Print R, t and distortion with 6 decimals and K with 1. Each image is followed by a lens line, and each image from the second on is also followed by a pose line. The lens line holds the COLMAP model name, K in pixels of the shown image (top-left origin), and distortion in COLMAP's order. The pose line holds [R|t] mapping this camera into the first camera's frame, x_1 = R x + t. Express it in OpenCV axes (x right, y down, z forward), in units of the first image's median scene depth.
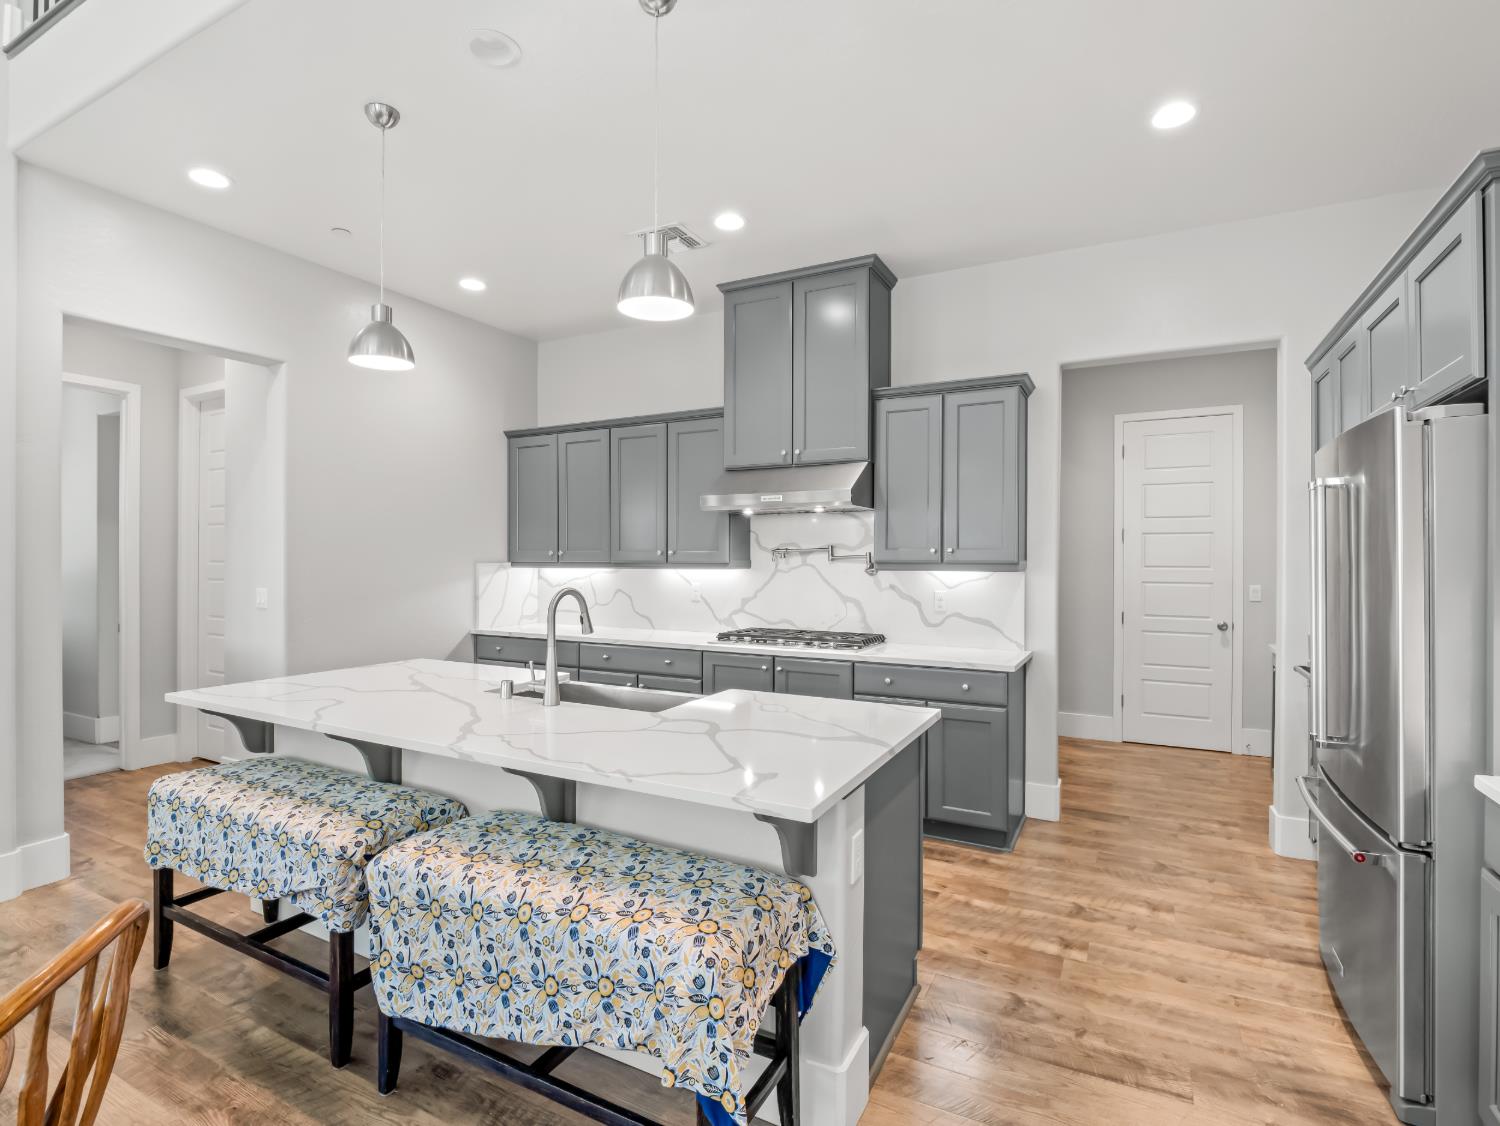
lens RADIAL K [[750.4, 0, 748.9], [0, 750.4, 569.7], [0, 0, 1]] dist [-0.020084, -0.000179]
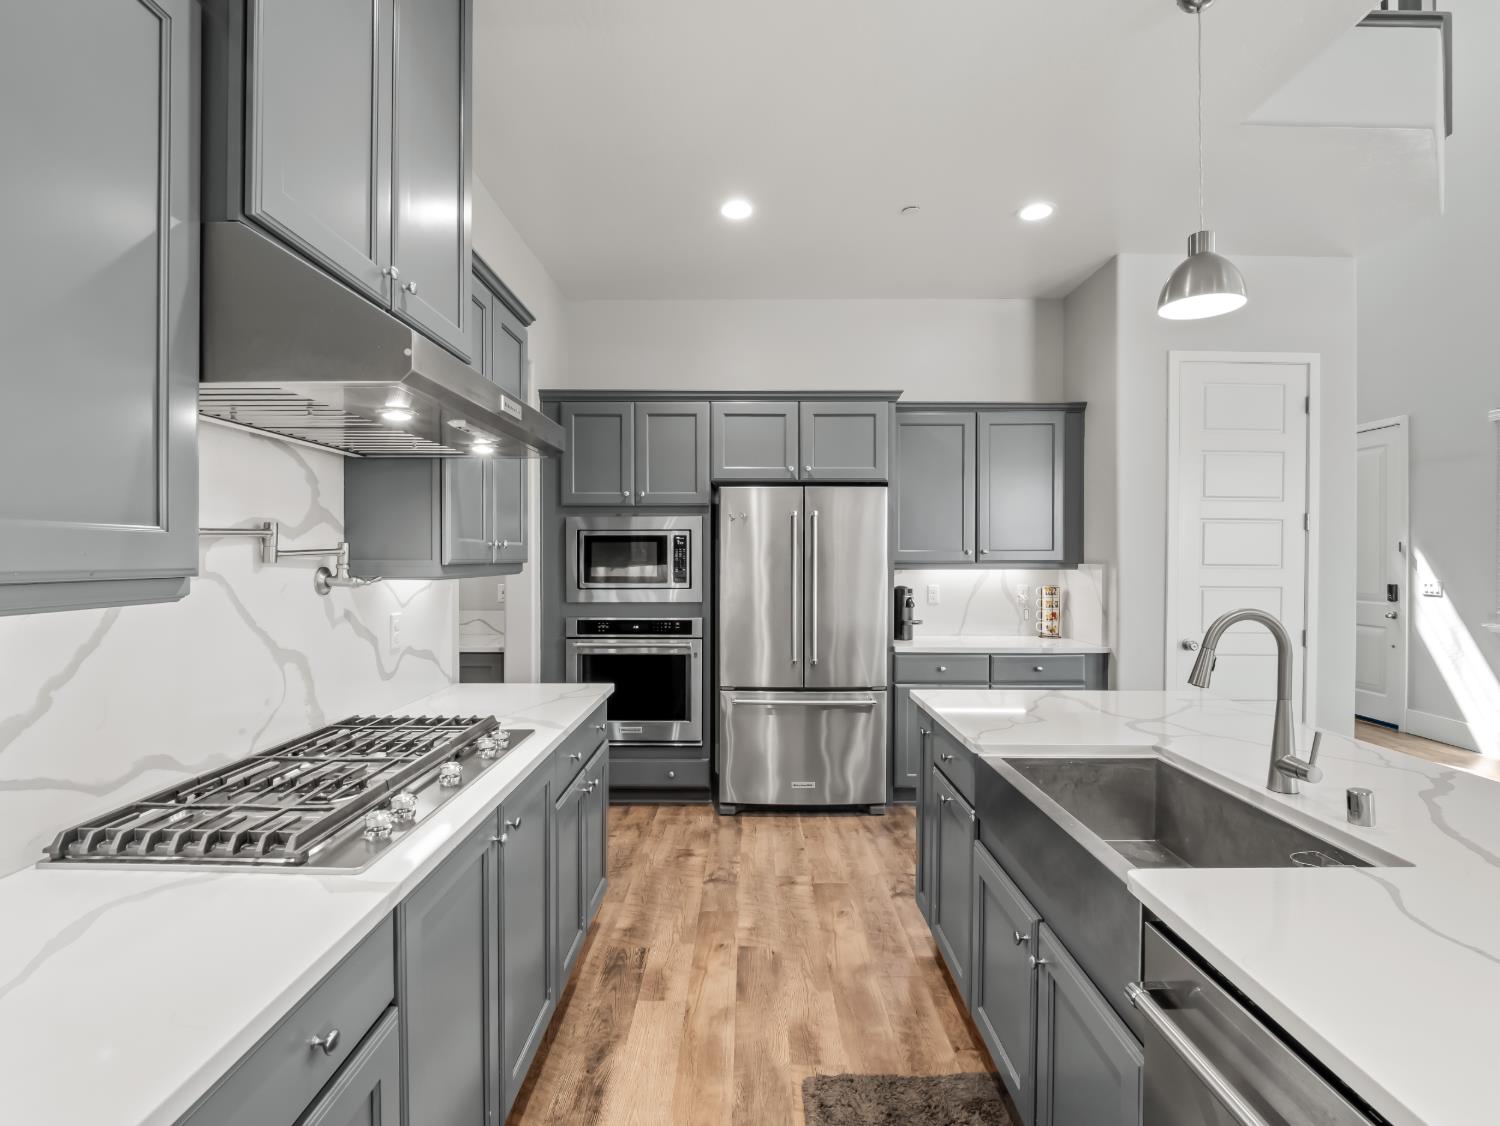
lens RADIAL K [[725.2, 0, 744.3], [0, 725.2, 565.6], [0, 0, 1]] dist [-0.011107, -0.002390]
pose [[-0.460718, -0.014167, 0.887433, -0.331402], [0.011749, 0.999688, 0.022058, -0.015648], [-0.887469, 0.020589, -0.460408, 0.949906]]
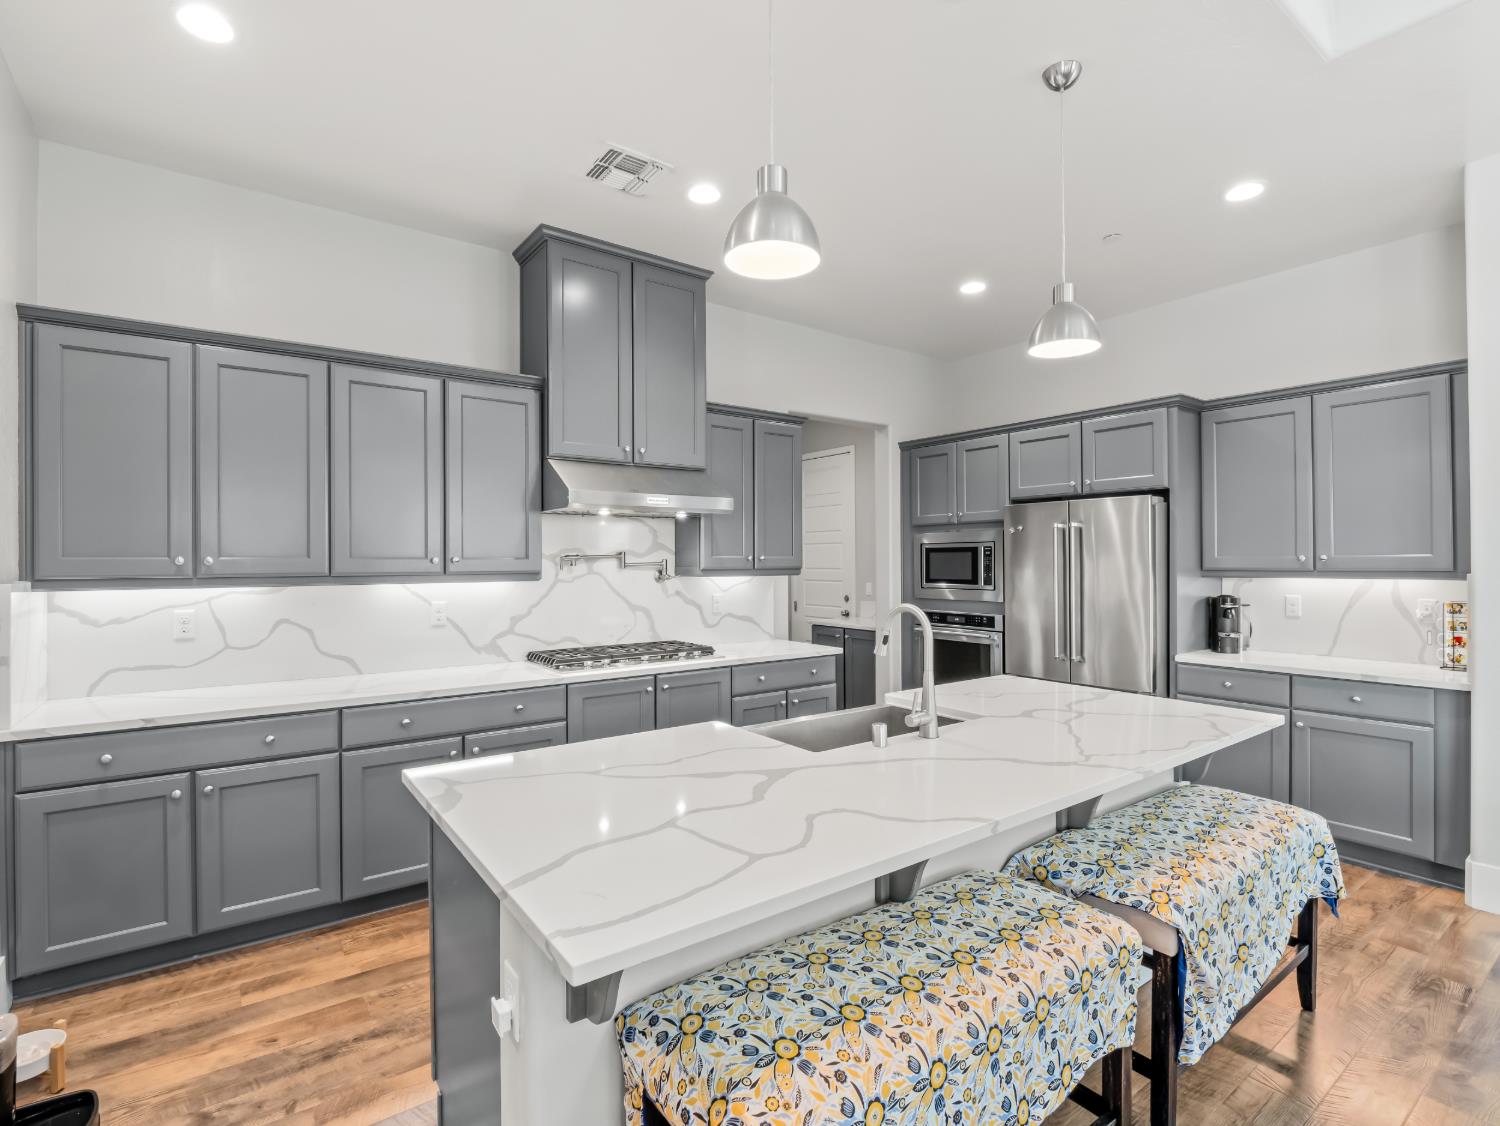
lens RADIAL K [[725.2, 0, 749.9], [0, 725.2, 557.0], [0, 0, 1]] dist [-0.011107, -0.002390]
pose [[0.432914, 0.001343, 0.901434, -0.631425], [0.018455, 0.999776, -0.010353, -0.013444], [-0.901246, 0.021117, 0.432792, 0.465548]]
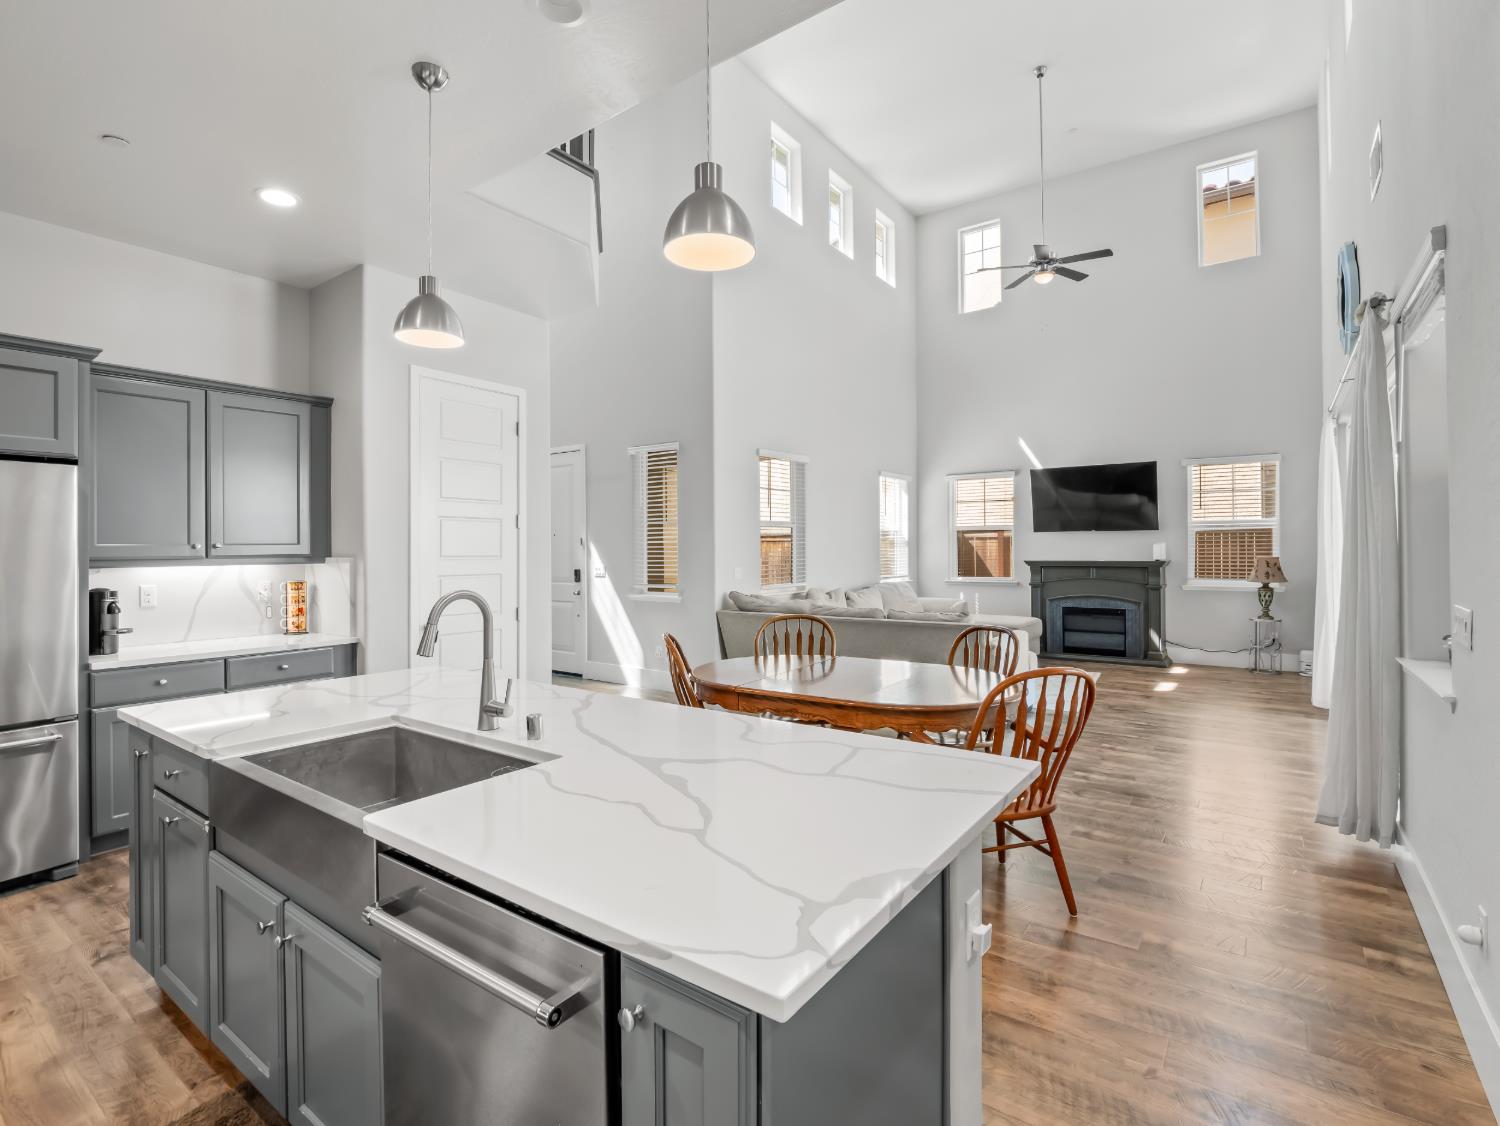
lens RADIAL K [[725.2, 0, 746.7], [0, 725.2, 543.1], [0, 0, 1]] dist [-0.011107, -0.002390]
pose [[-0.990540, 0.005445, 0.137115, -0.369630], [0.006736, 0.999937, 0.008954, -0.015797], [-0.137058, 0.009793, -0.990515, 0.989537]]
